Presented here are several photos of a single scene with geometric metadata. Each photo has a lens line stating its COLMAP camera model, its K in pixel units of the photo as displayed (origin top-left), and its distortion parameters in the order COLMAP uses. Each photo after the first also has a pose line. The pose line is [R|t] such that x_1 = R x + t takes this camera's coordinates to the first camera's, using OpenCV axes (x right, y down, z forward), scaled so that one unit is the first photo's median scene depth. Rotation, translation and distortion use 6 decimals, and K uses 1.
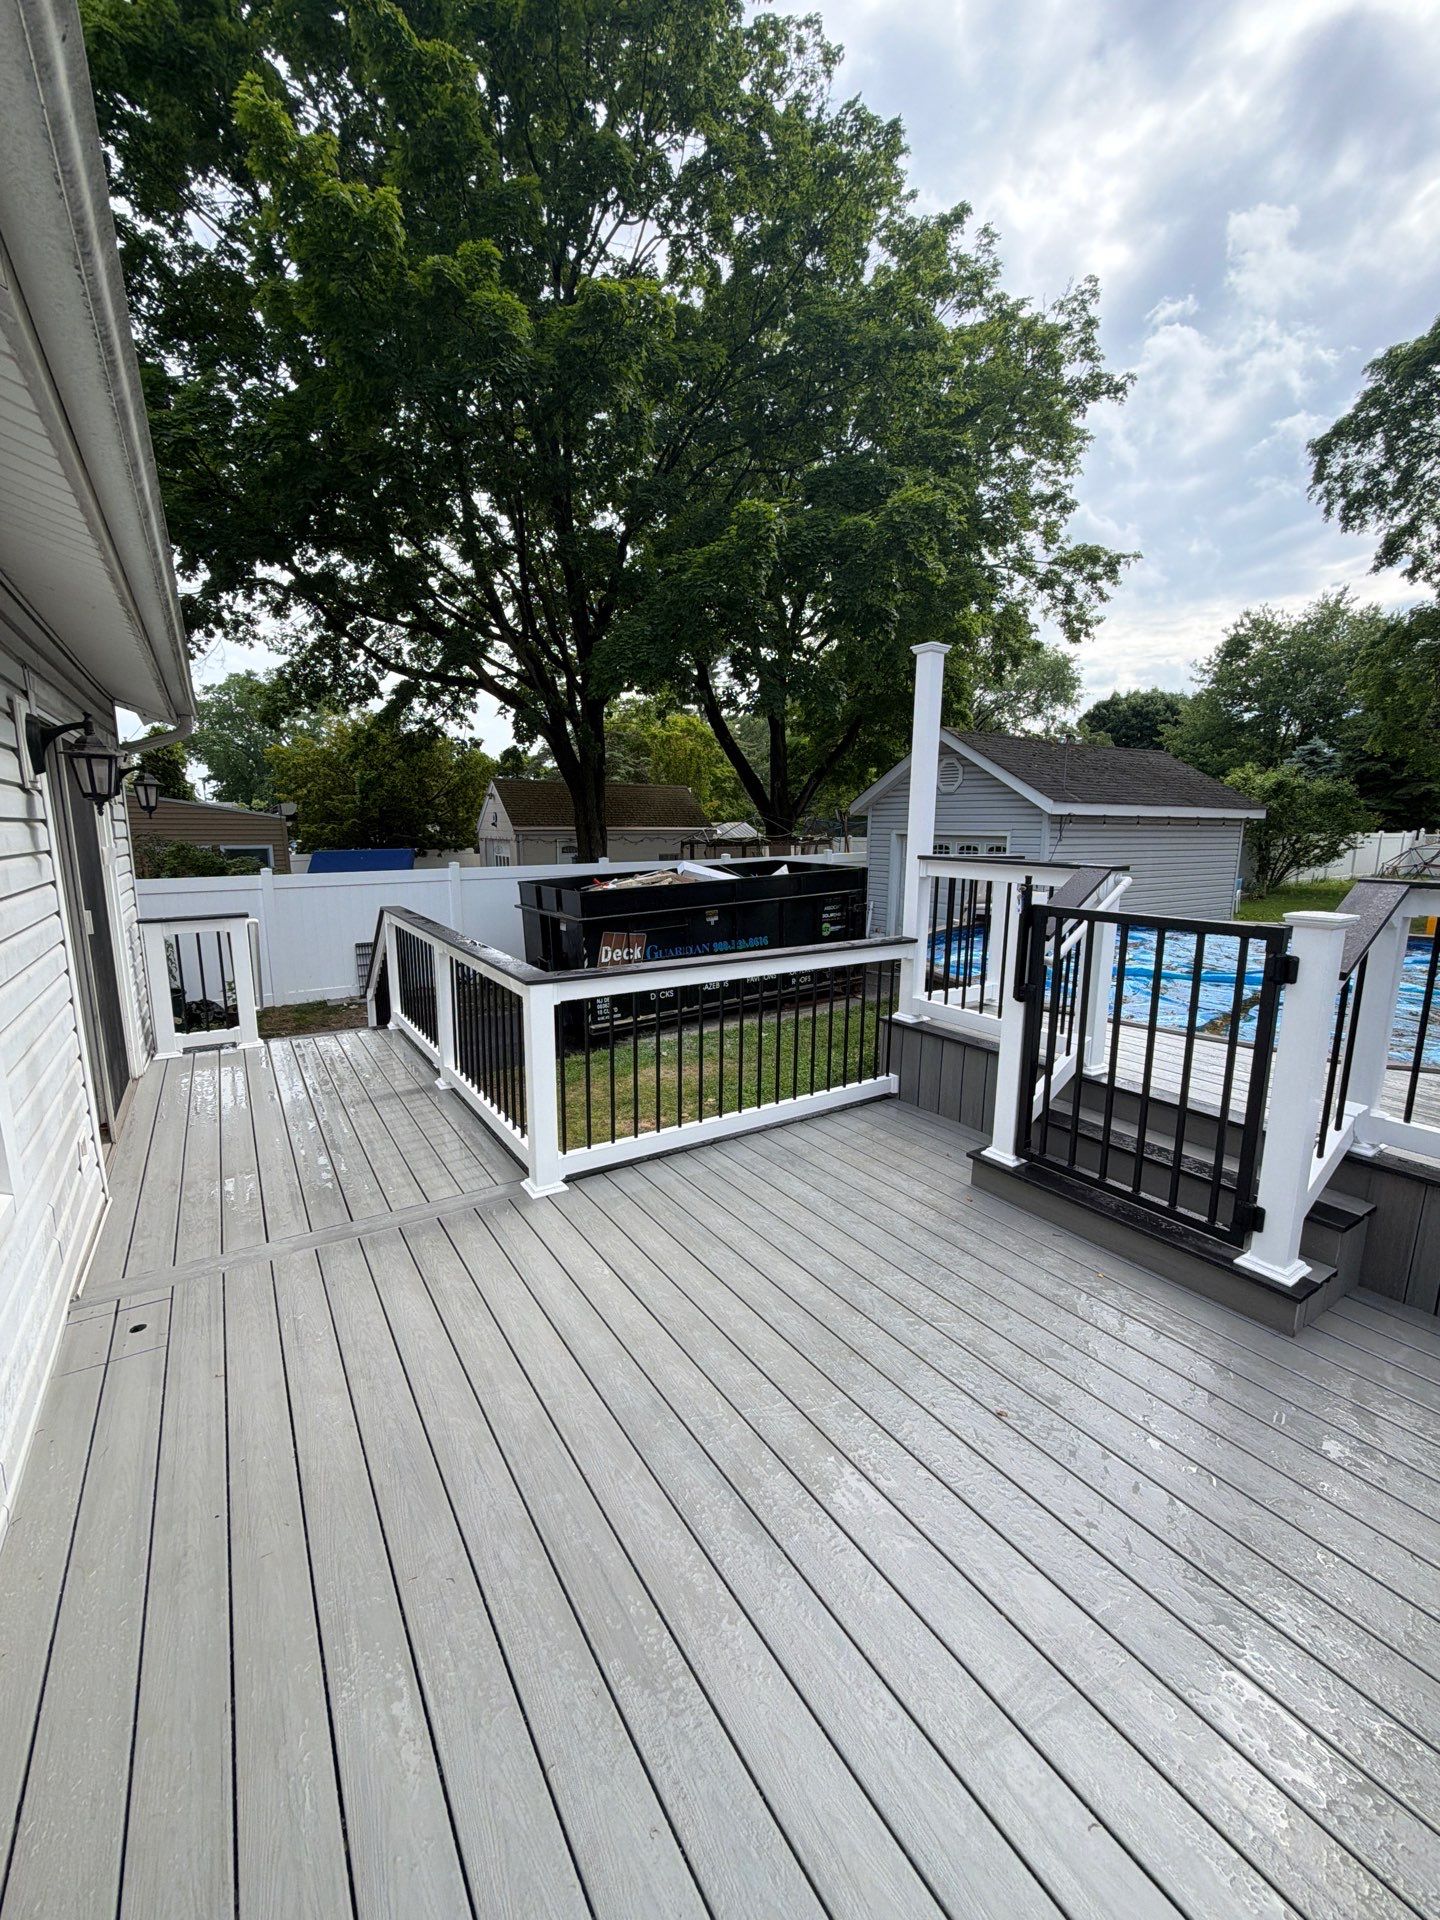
lens RADIAL K [[762.8, 0, 720.0], [0, 762.8, 960.0], [0, 0, 1]] dist [-0.000368, -0.000077]
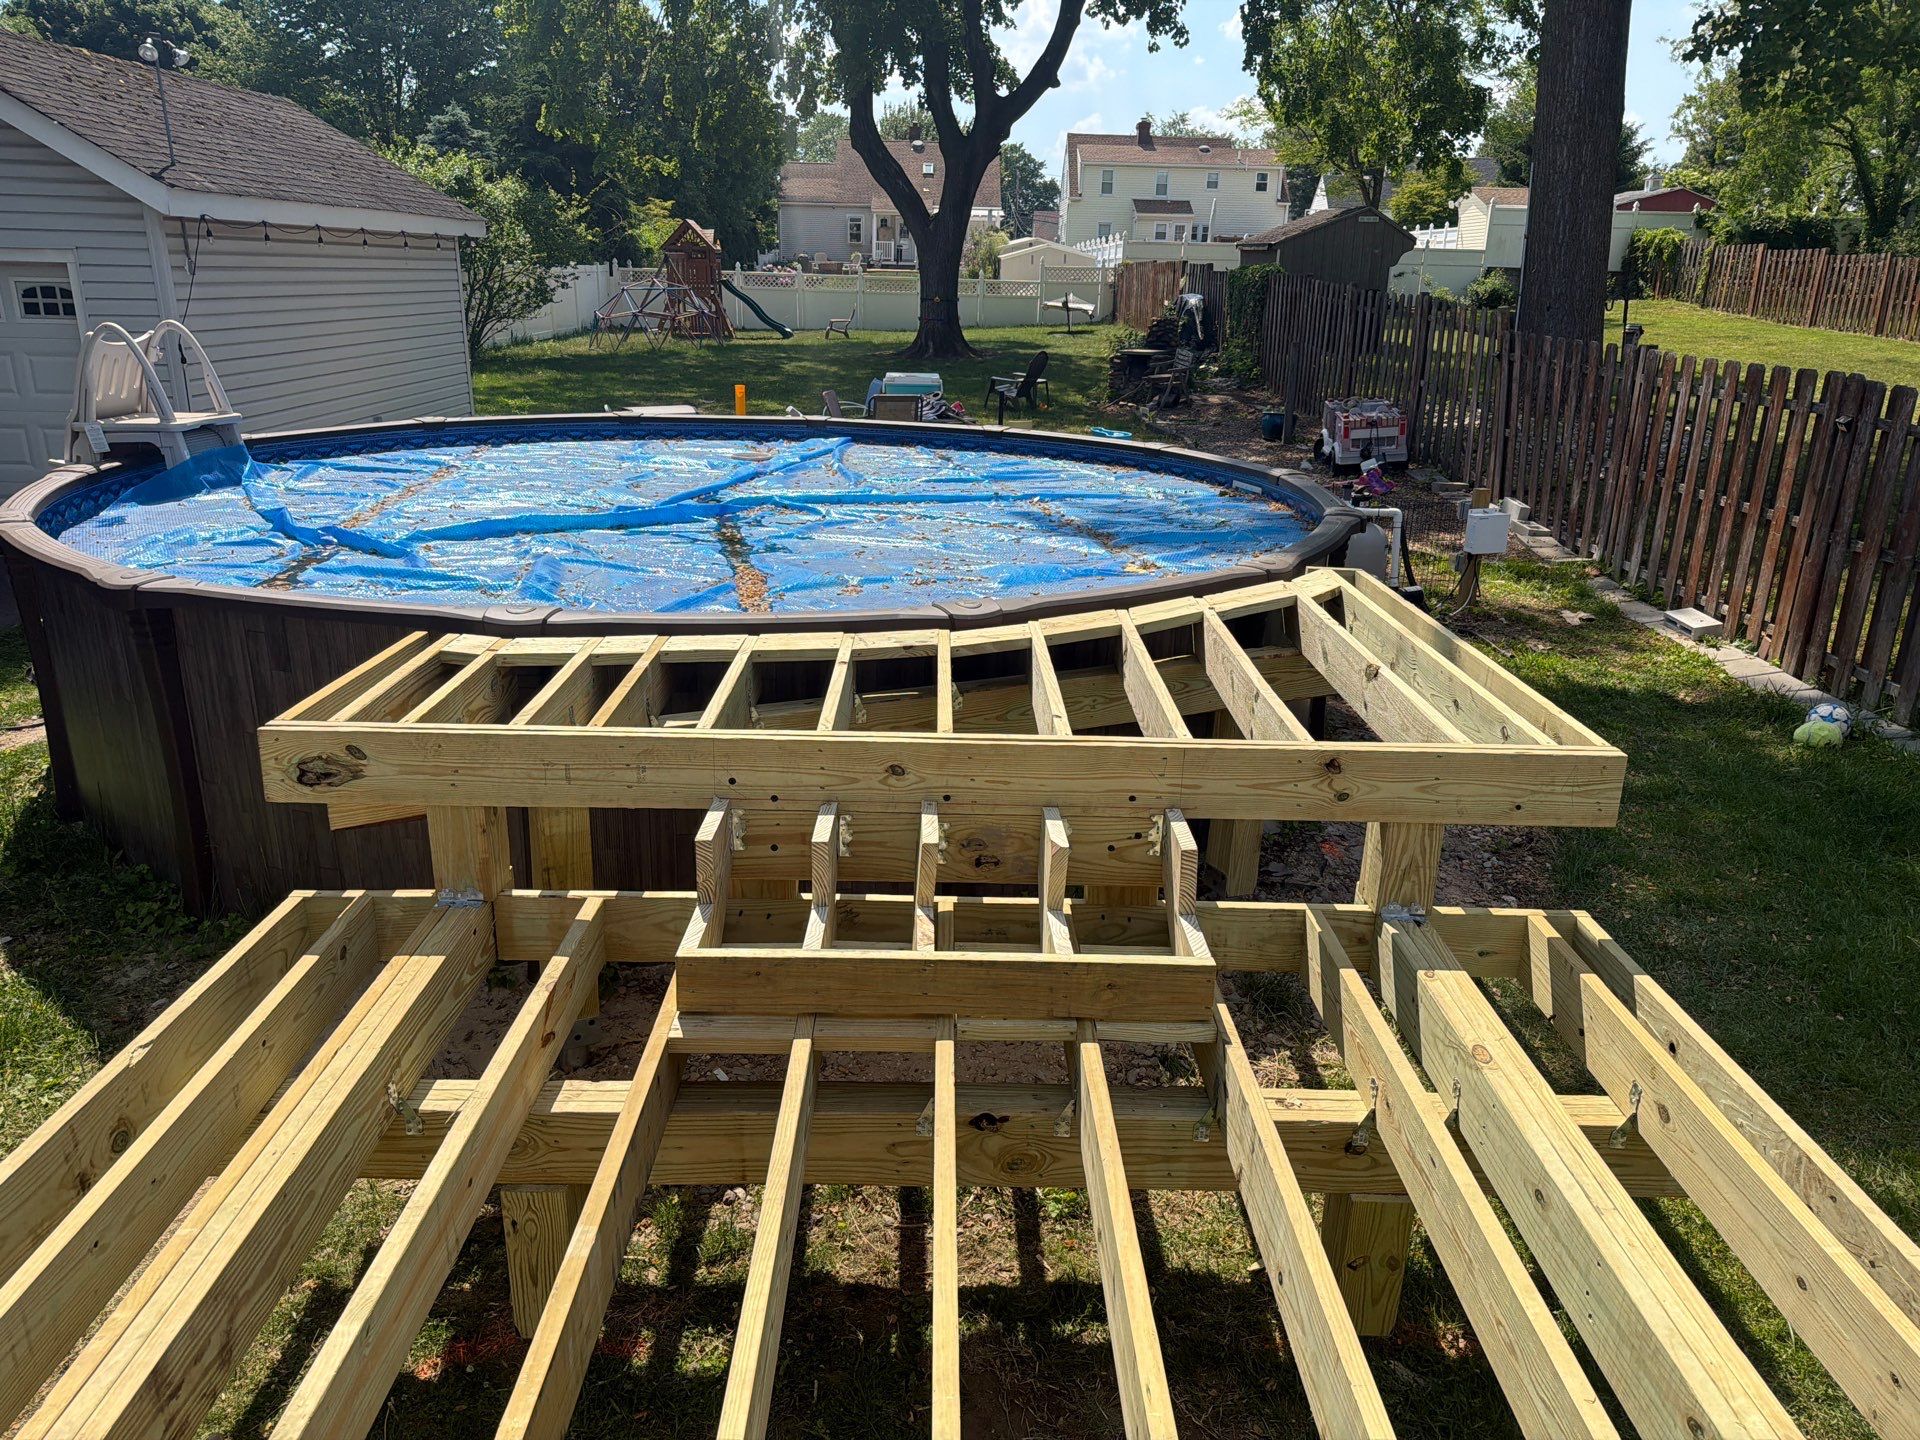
lens RADIAL K [[1348.7, 0, 967.4], [0, 1348.7, 723.0], [0, 0, 1]] dist [0.031928, -0.034693]
pose [[0.532307, -0.260298, 0.805540, -0.052260], [0.124647, 0.965283, 0.229548, -0.014043], [-0.837324, -0.021782, 0.546272, 0.086604]]
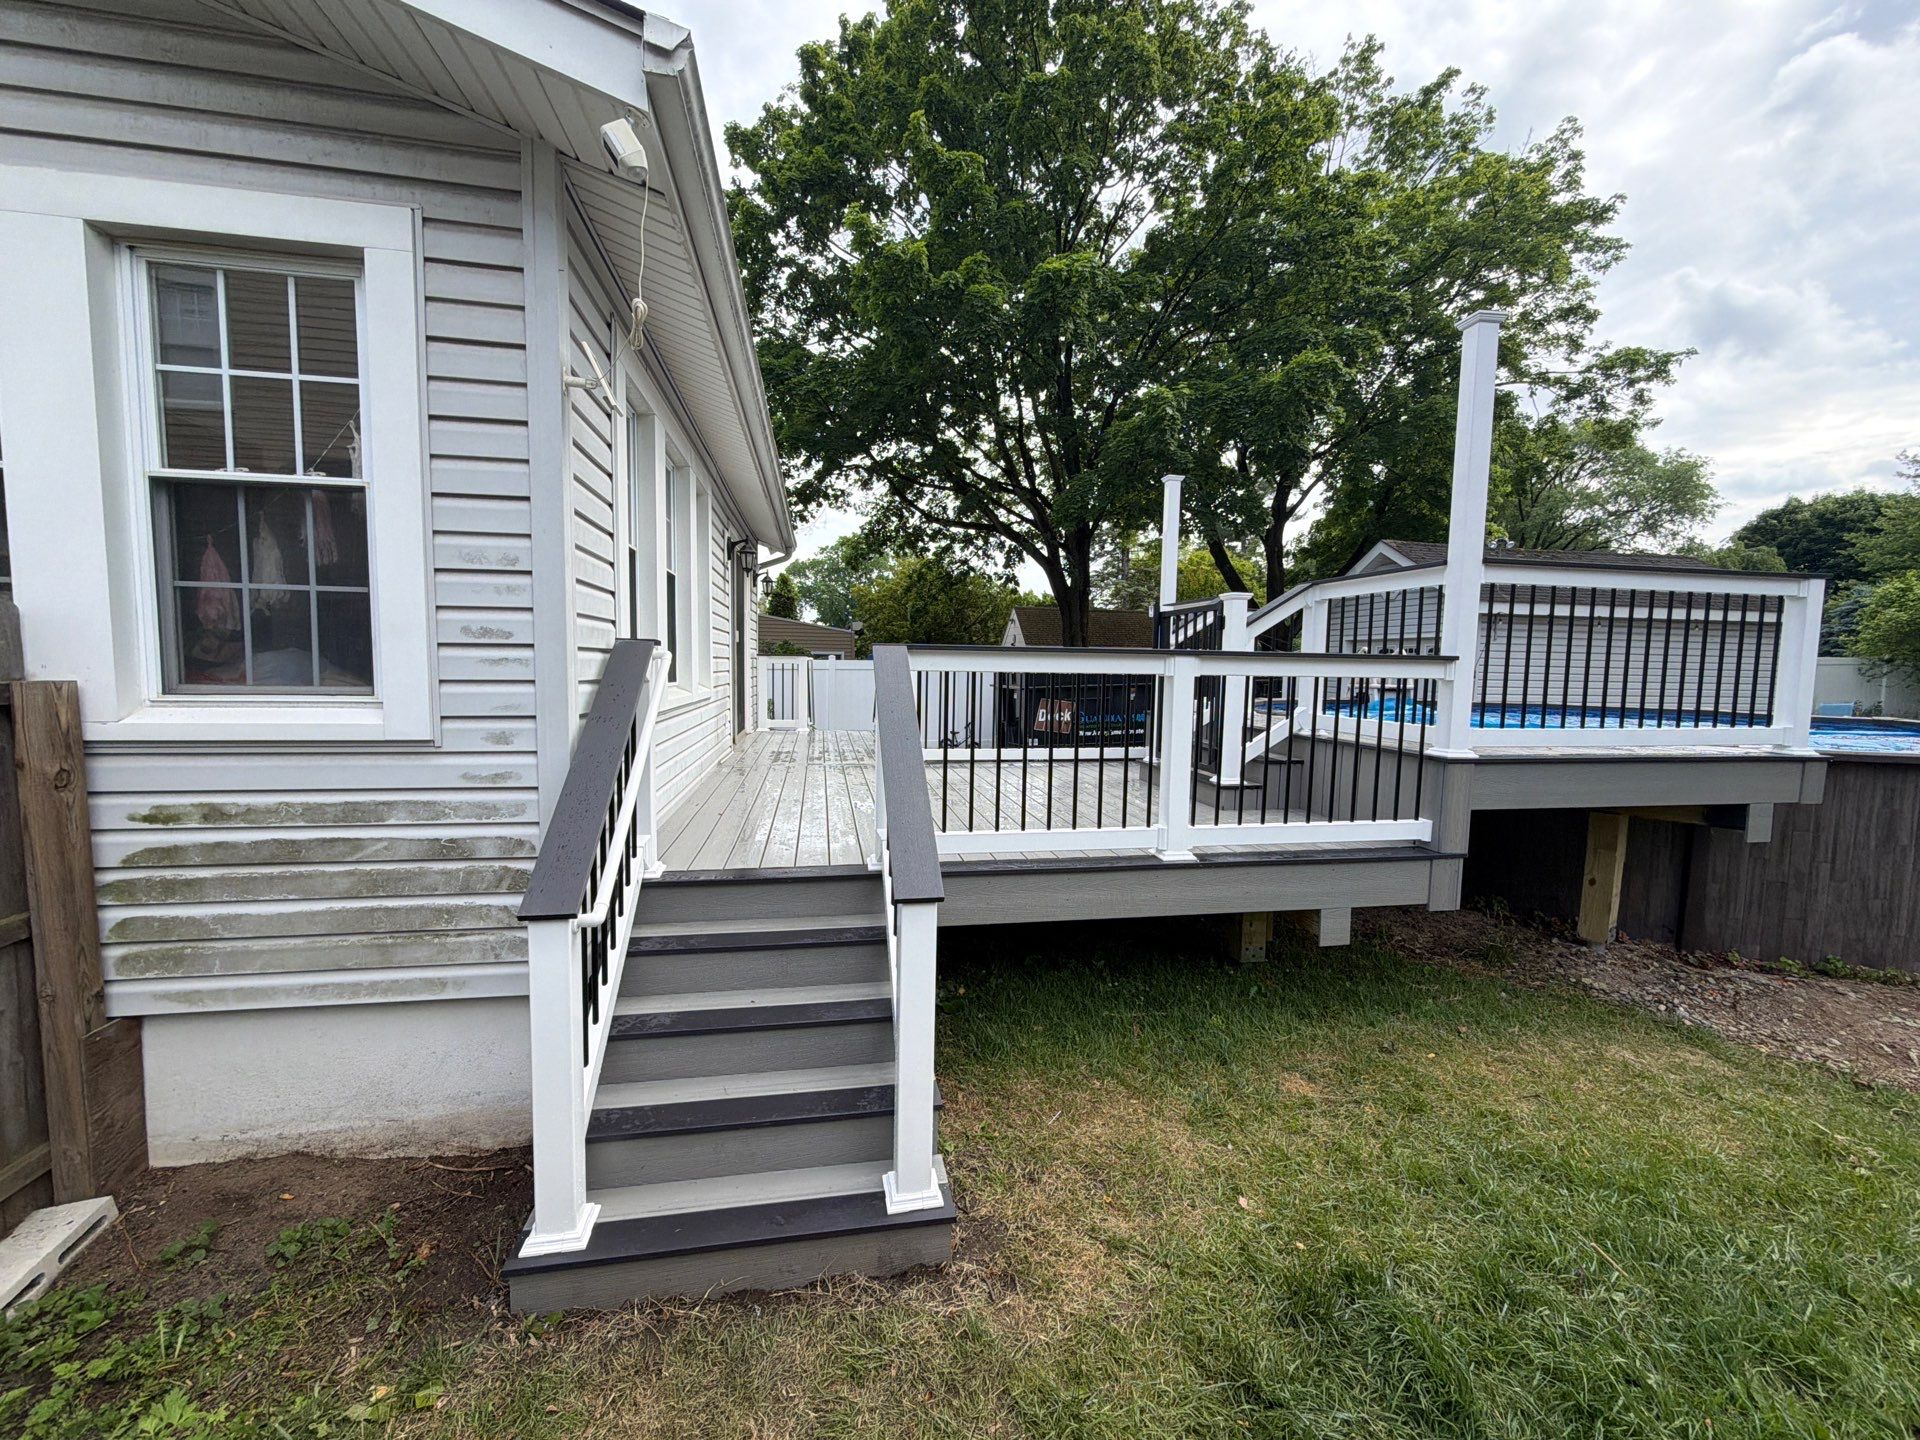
lens RADIAL K [[762.8, 0, 961.3], [0, 762.8, 721.5], [0, 0, 1]] dist [-0.000368, -0.000077]
pose [[0.923278, 0.038222, -0.382226, 0.146566], [-0.076801, 0.993315, -0.086184, 0.082014], [0.376376, 0.108927, 0.920041, -0.178608]]
